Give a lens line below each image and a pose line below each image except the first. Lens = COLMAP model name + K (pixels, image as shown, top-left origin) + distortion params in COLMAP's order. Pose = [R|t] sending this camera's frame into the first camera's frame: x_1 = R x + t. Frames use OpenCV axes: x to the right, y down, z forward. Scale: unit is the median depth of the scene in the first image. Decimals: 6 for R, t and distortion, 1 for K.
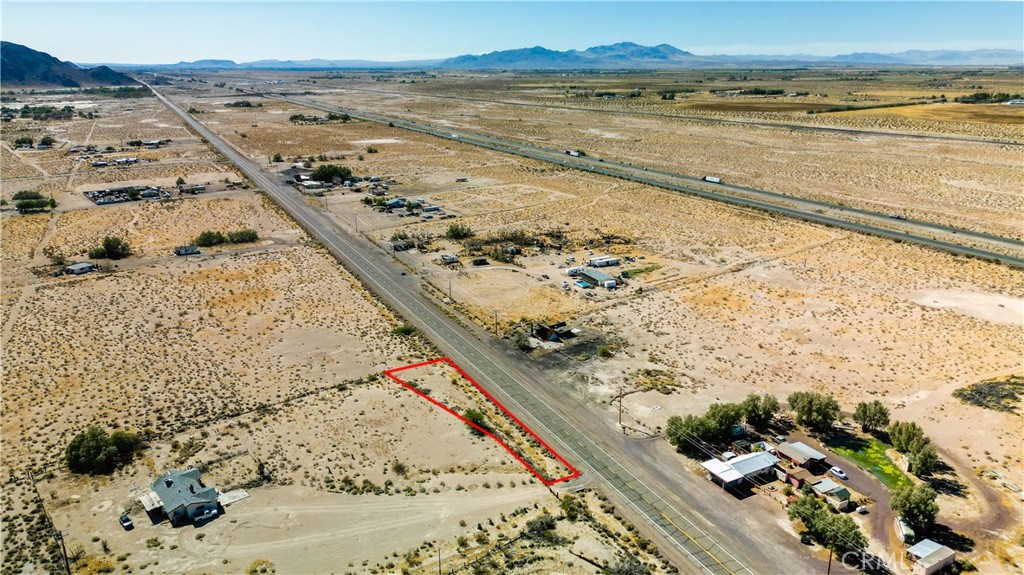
lens RADIAL K [[731.1, 0, 515.3], [0, 731.1, 292.1], [0, 0, 1]] dist [0.061294, -0.059544]
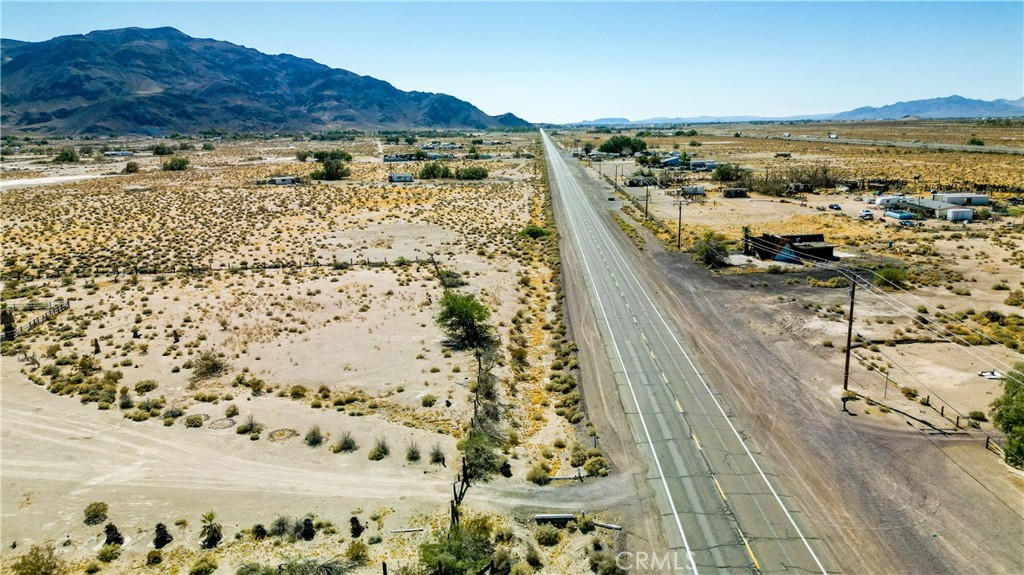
lens RADIAL K [[731.1, 0, 517.8], [0, 731.1, 283.4], [0, 0, 1]] dist [0.061294, -0.059544]
pose [[0.882450, 0.102022, -0.459210, 0.160431], [-0.137480, 0.989511, -0.044353, 0.167502], [0.449868, 0.102272, 0.887220, 0.630481]]
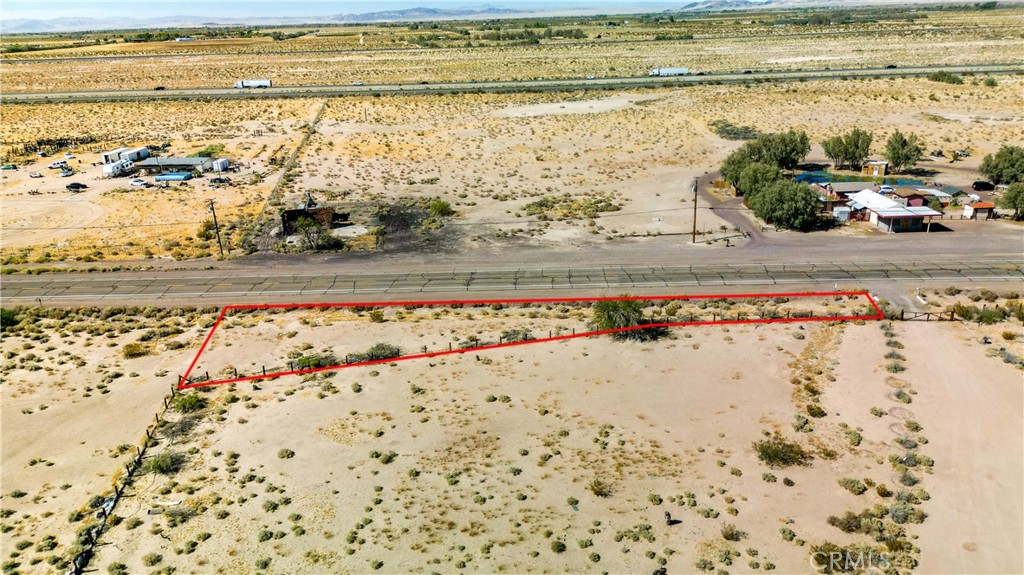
lens RADIAL K [[731.1, 0, 517.2], [0, 731.1, 288.2], [0, 0, 1]] dist [0.061294, -0.059544]
pose [[0.488300, -0.315806, 0.813529, -0.423721], [0.292082, 0.937602, 0.188656, 0.059582], [-0.822345, 0.145497, 0.550072, 0.805935]]
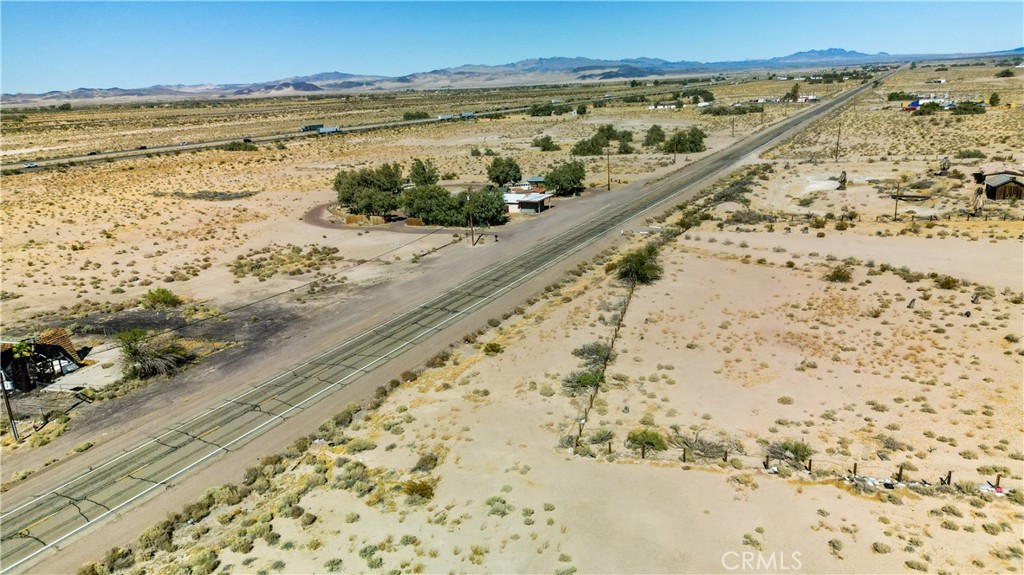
lens RADIAL K [[731.1, 0, 509.2], [0, 731.1, 289.0], [0, 0, 1]] dist [0.061294, -0.059544]
pose [[-0.579985, -0.189153, 0.792363, -0.410279], [0.295014, 0.857875, 0.420734, -0.055214], [-0.759331, 0.477778, -0.441751, 1.289173]]
